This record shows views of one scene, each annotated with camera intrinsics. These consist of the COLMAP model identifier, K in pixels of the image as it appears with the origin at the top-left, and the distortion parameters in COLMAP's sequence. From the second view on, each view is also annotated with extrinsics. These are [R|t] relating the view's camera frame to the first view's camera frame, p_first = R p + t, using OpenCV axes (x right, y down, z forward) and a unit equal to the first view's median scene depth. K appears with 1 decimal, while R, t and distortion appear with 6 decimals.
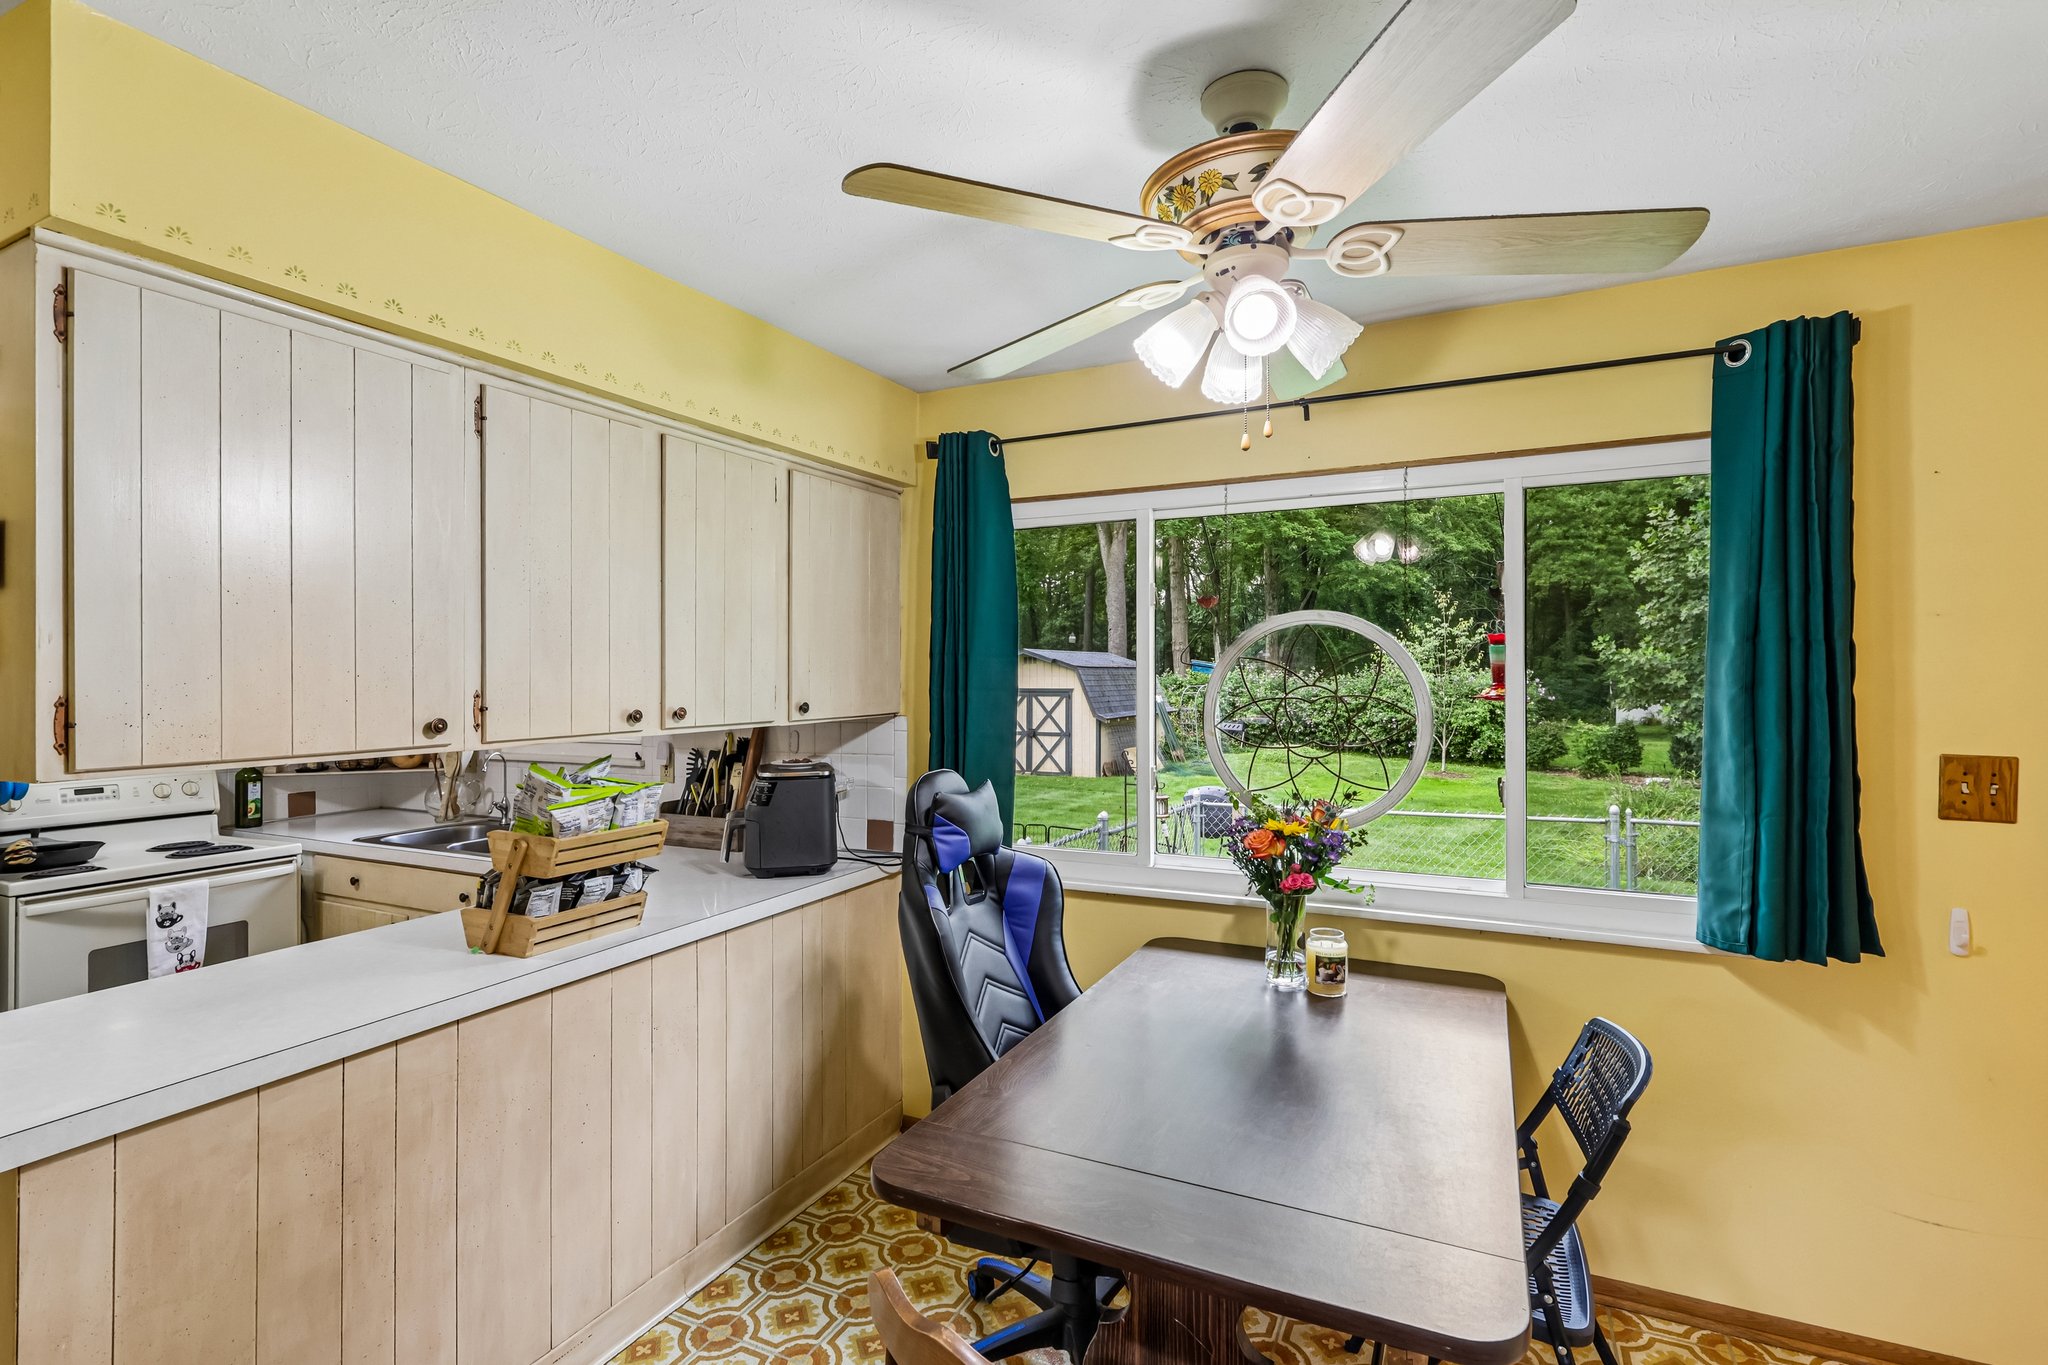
lens RADIAL K [[963.2, 0, 1015.8], [0, 963.2, 669.9], [0, 0, 1]] dist [-0.001130, 0.000427]
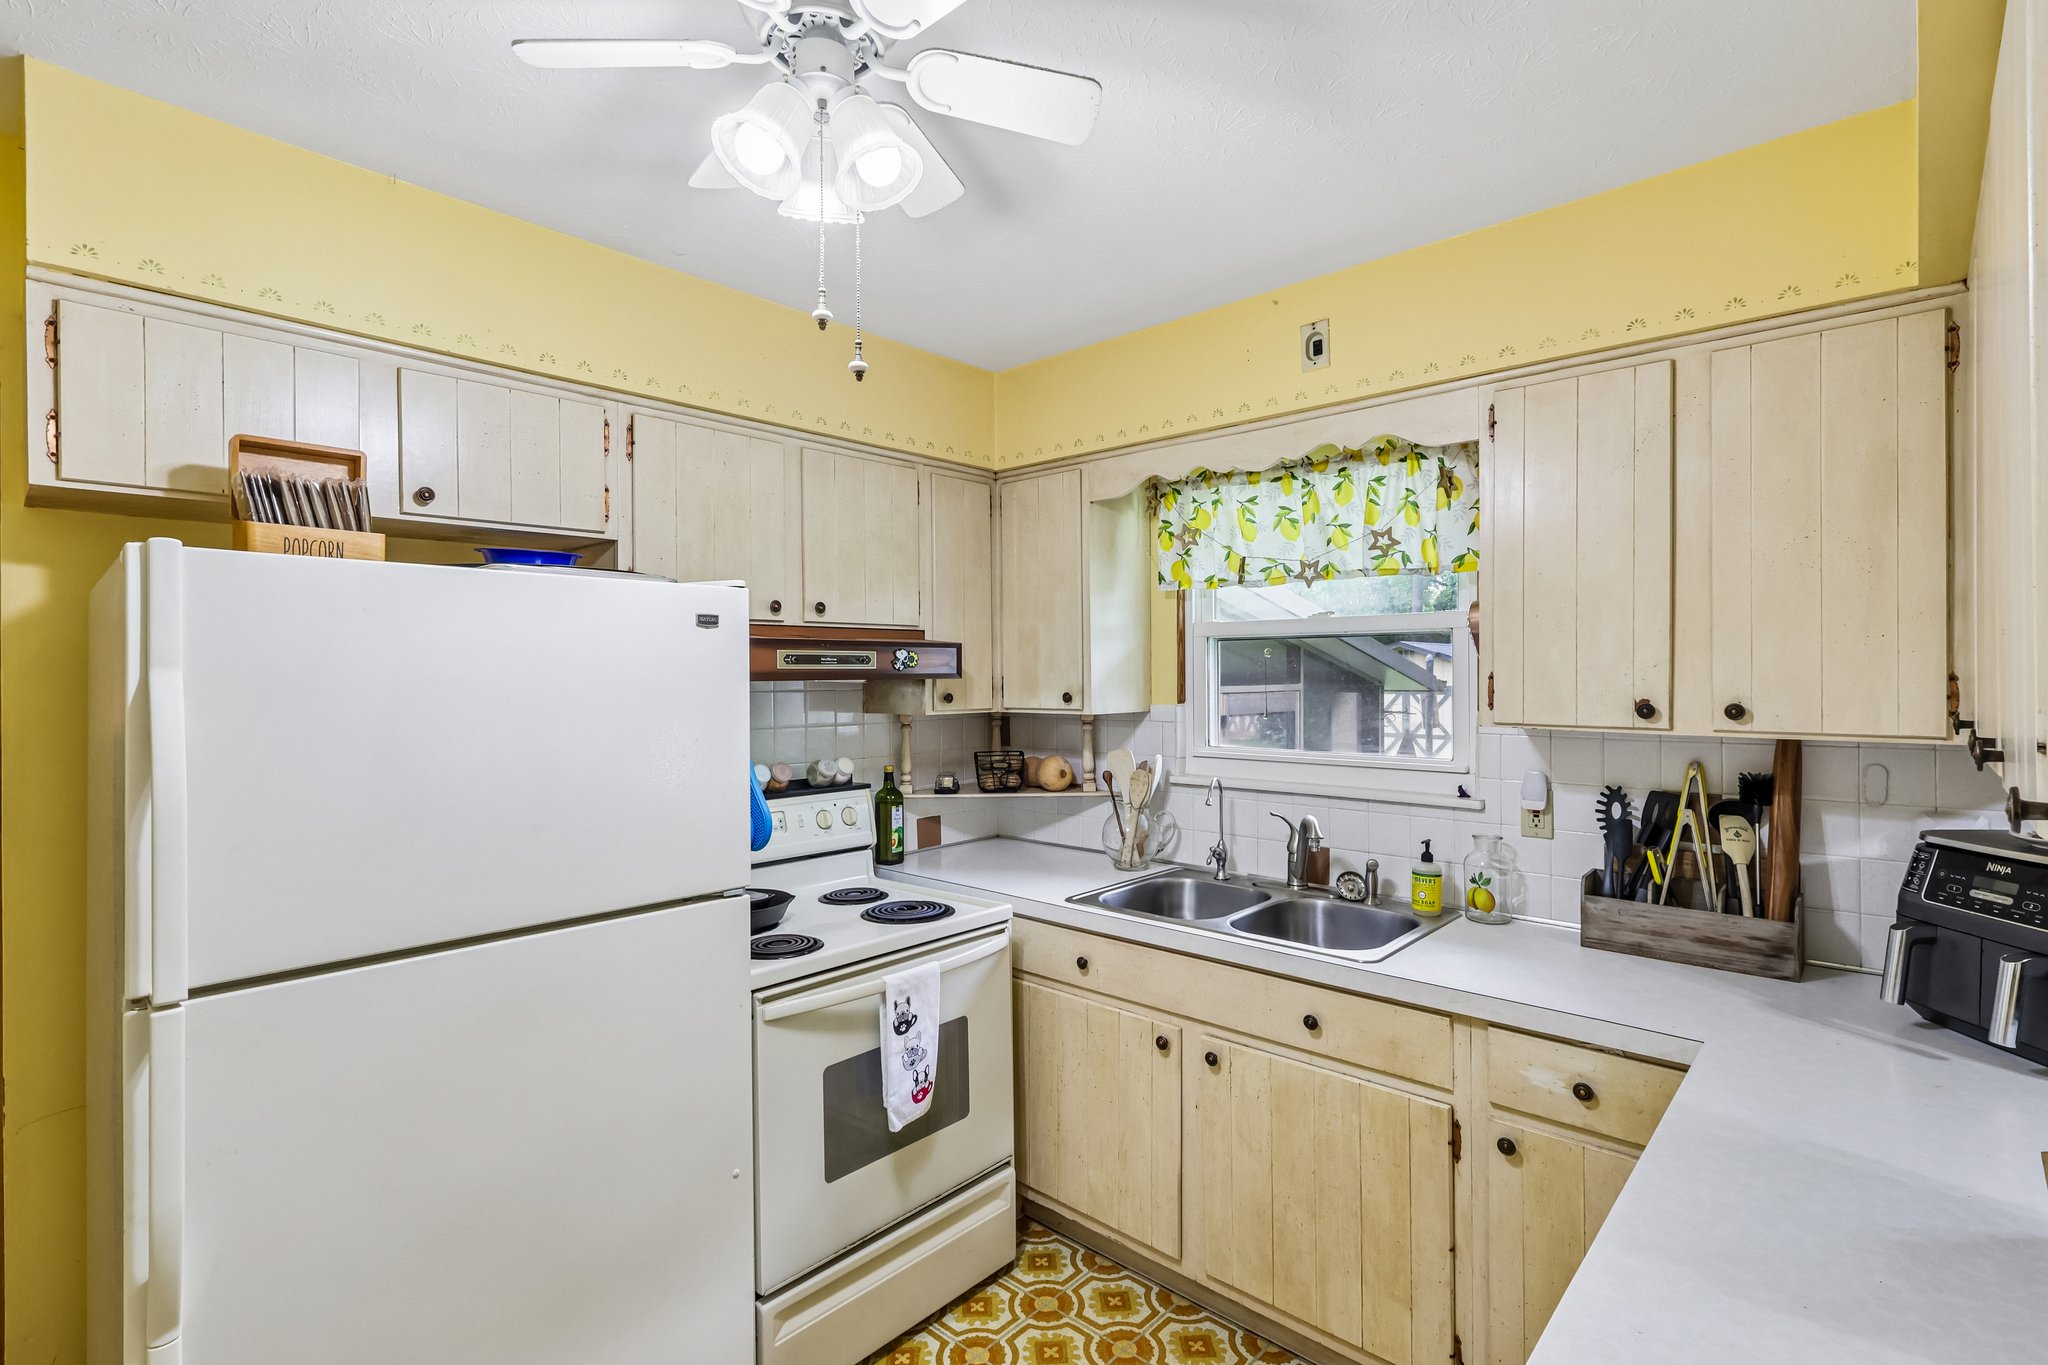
lens RADIAL K [[963.2, 0, 1026.6], [0, 963.2, 689.4], [0, 0, 1]] dist [-0.001130, 0.000427]
pose [[0.956629, 0.002055, -0.291301, -0.488427], [0.005274, 0.999689, 0.024373, 0.004397], [0.291261, -0.024852, 0.956321, 0.305730]]
